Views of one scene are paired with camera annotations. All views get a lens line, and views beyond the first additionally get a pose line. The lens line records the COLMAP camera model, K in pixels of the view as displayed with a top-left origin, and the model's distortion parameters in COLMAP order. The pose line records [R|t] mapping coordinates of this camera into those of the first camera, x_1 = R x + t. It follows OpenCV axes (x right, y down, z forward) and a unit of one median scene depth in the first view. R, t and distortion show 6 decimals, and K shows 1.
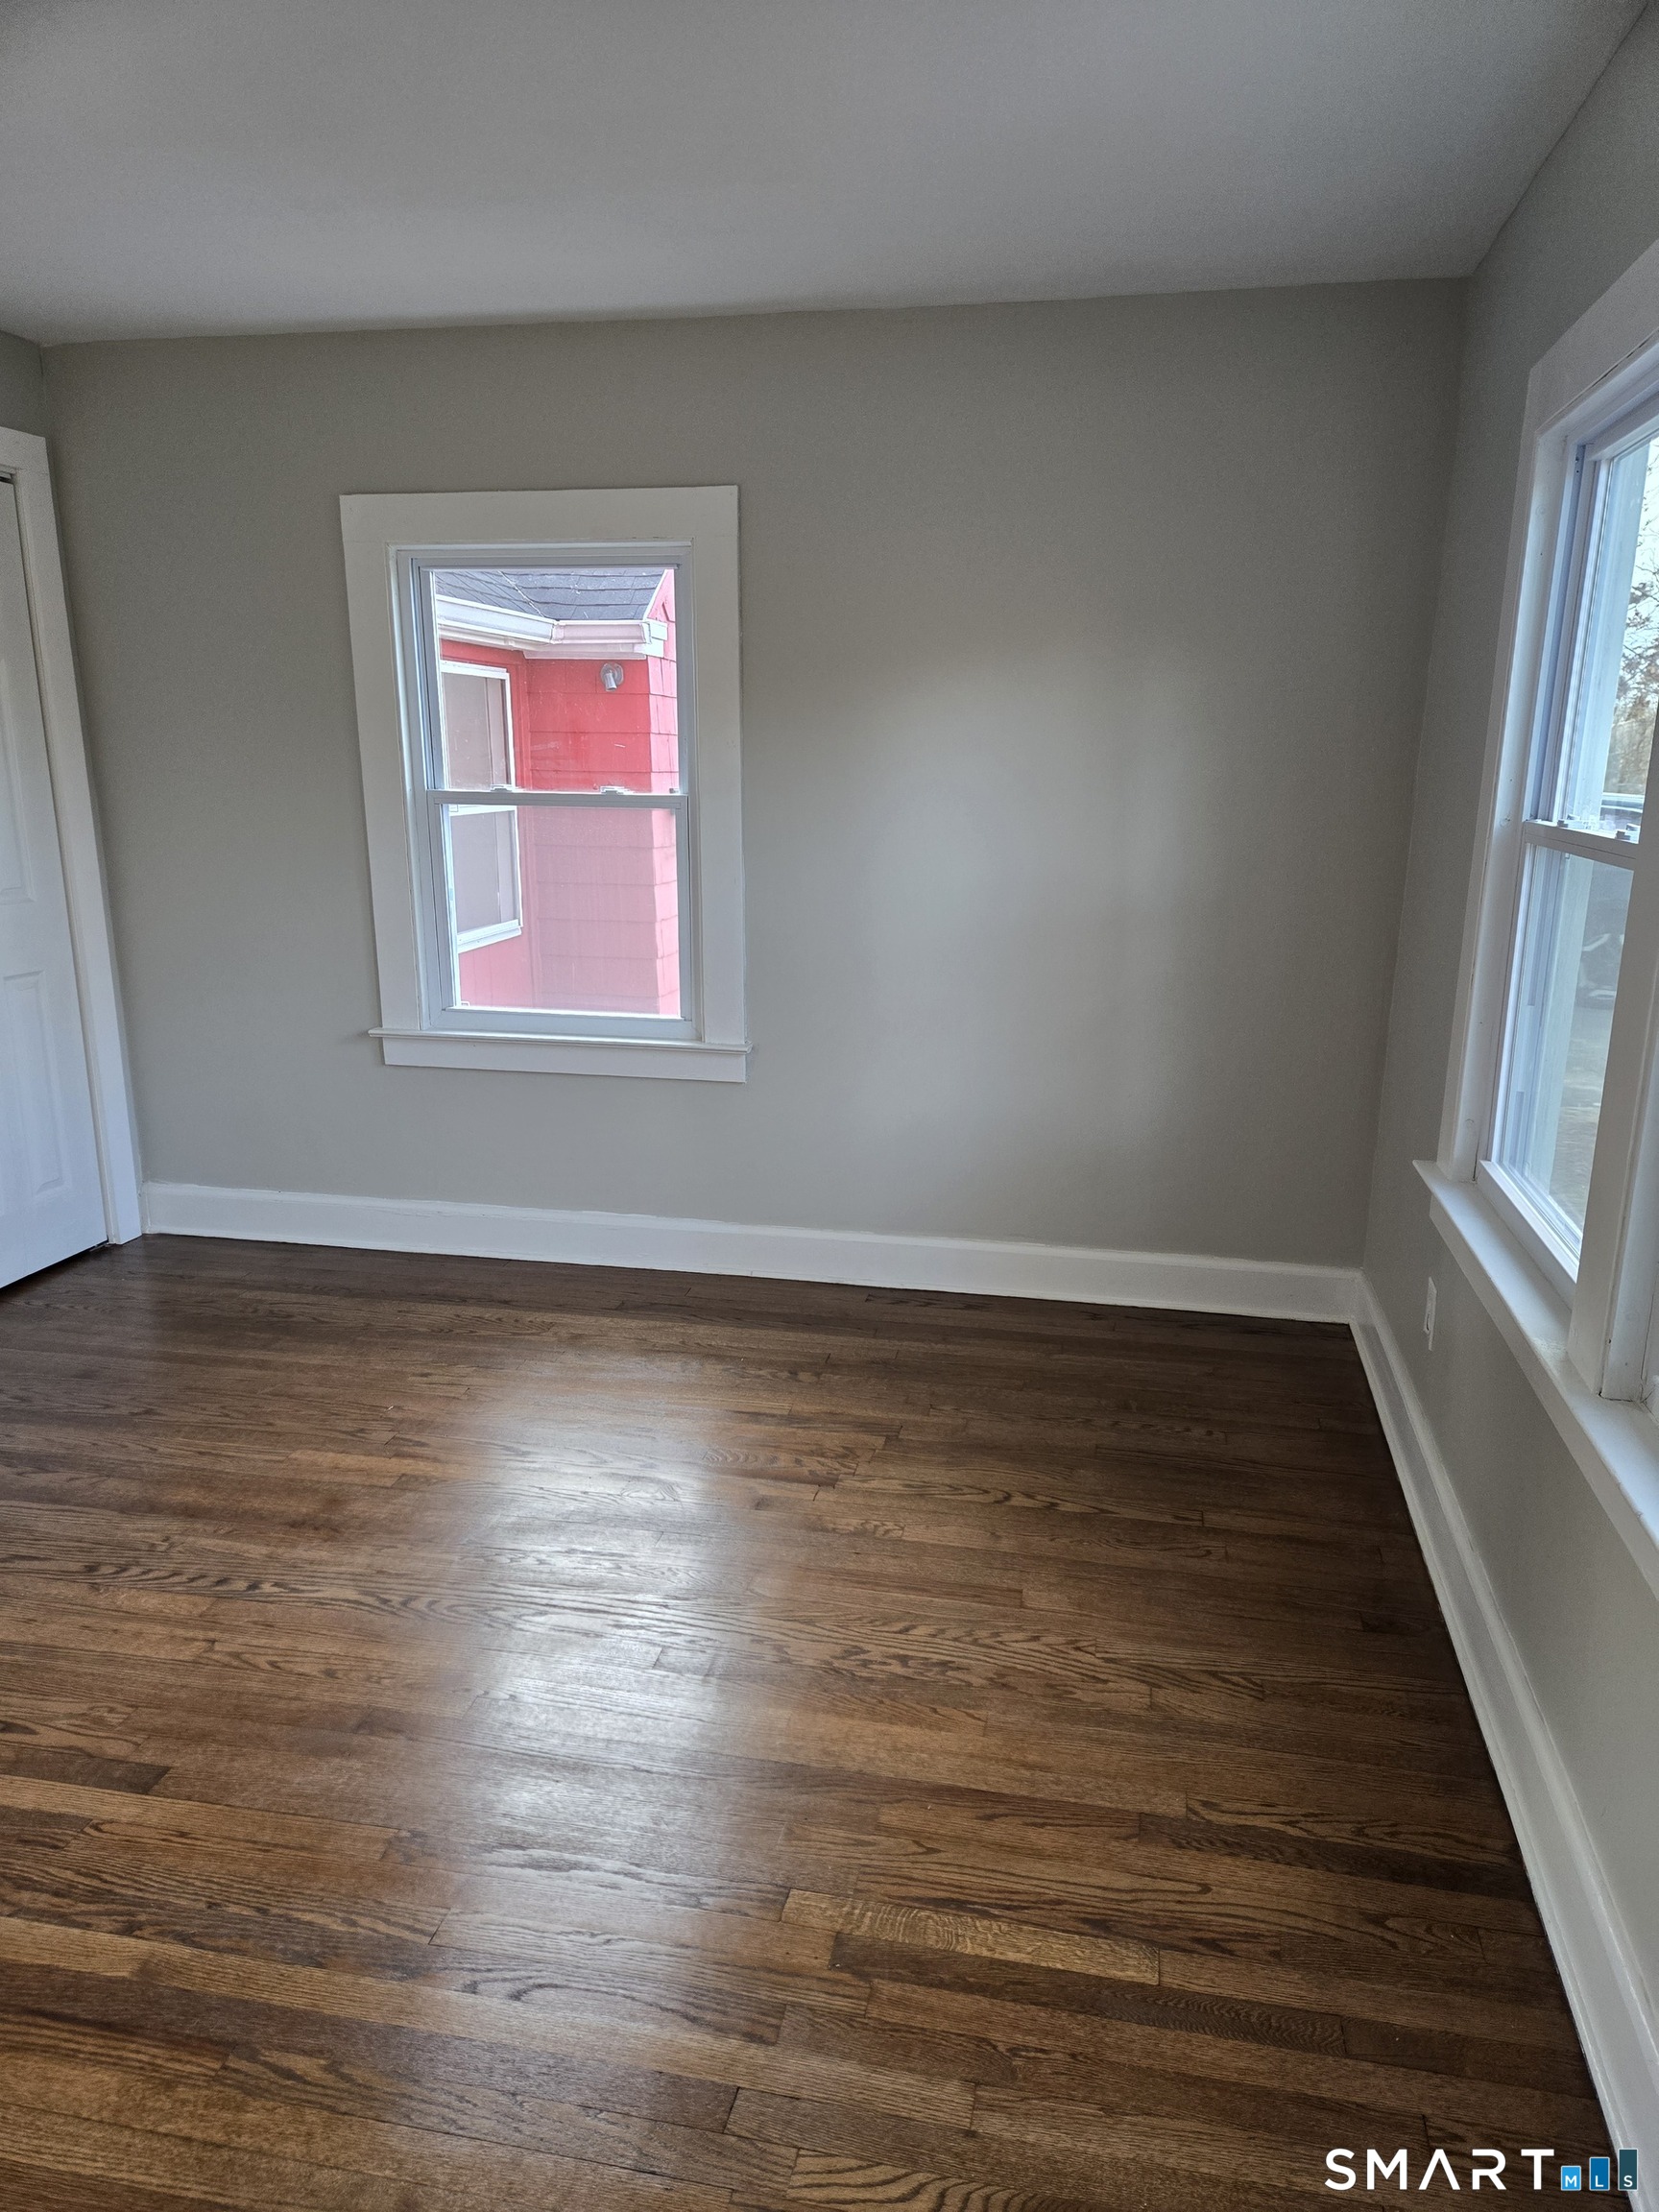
lens RADIAL K [[1476.2, 0, 829.5], [0, 1476.2, 1106.0], [0, 0, 1]] dist [-0.003069, -0.003833]
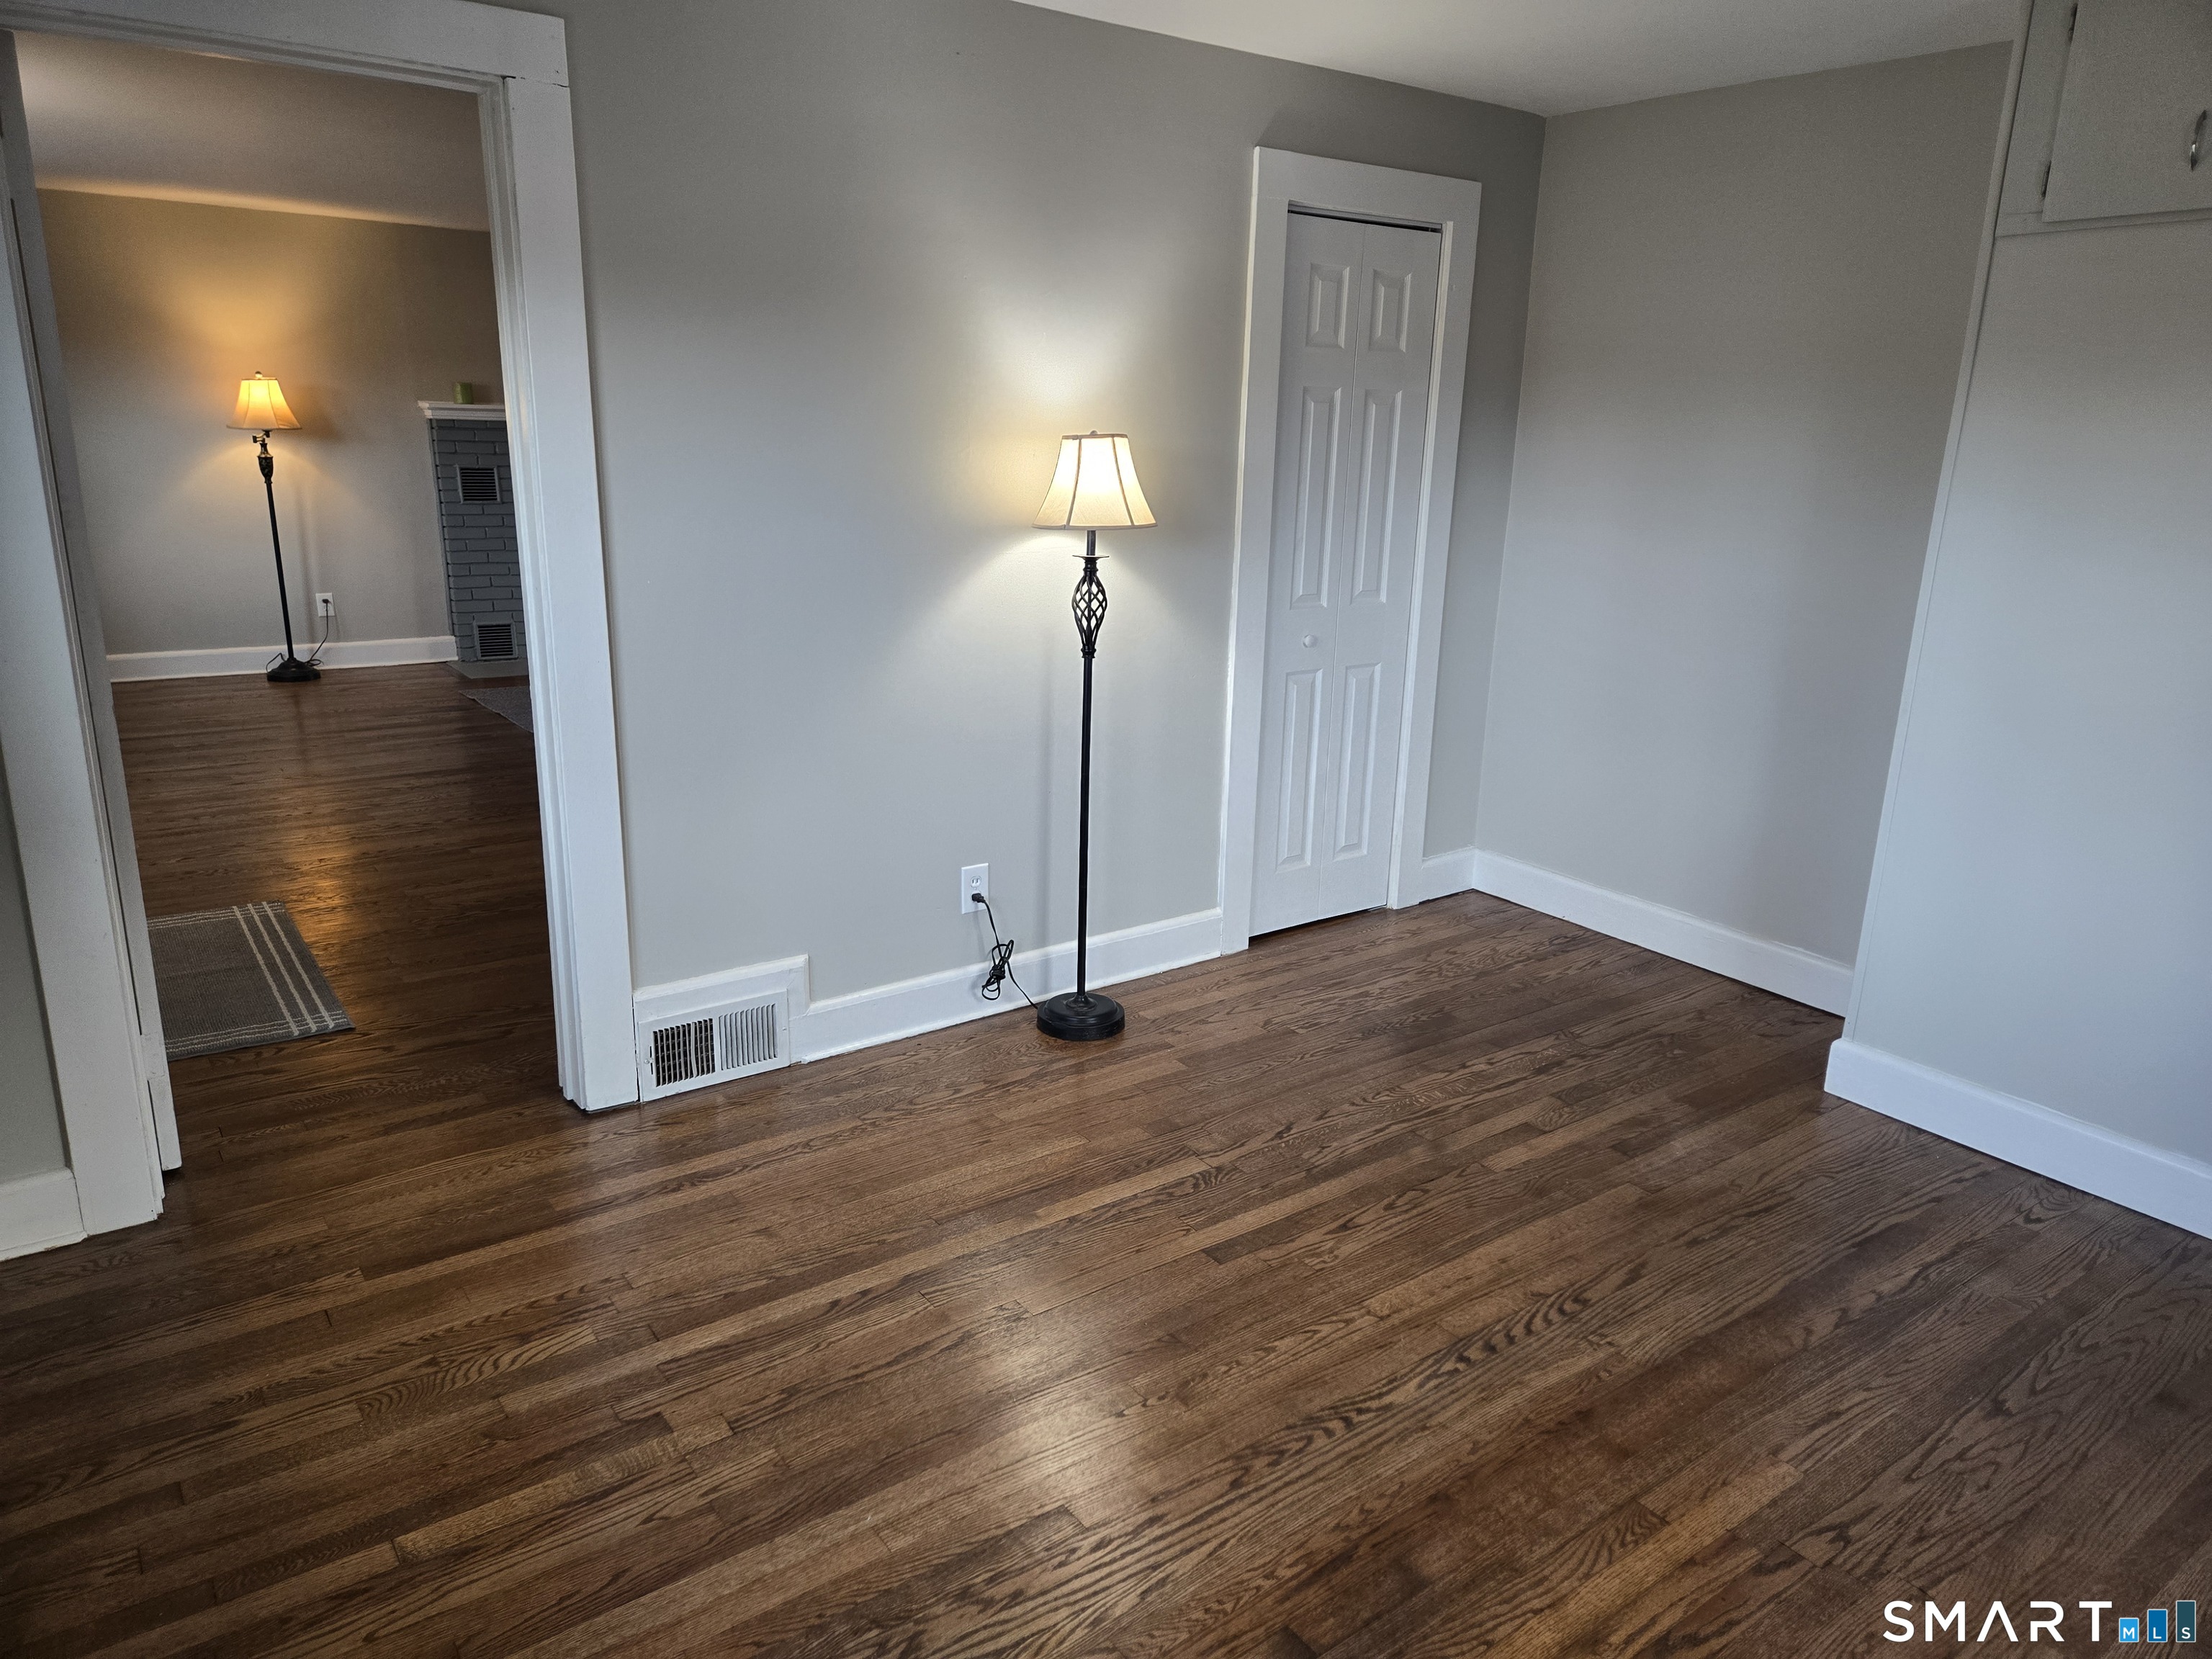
lens RADIAL K [[1476.2, 0, 1106.0], [0, 1476.2, 829.5], [0, 0, 1]] dist [-0.003069, -0.003833]
pose [[-0.672241, 0.156911, -0.723513, 0.497778], [-0.212068, 0.895515, 0.391254, -0.377789], [0.709309, 0.416451, -0.568726, 1.532201]]
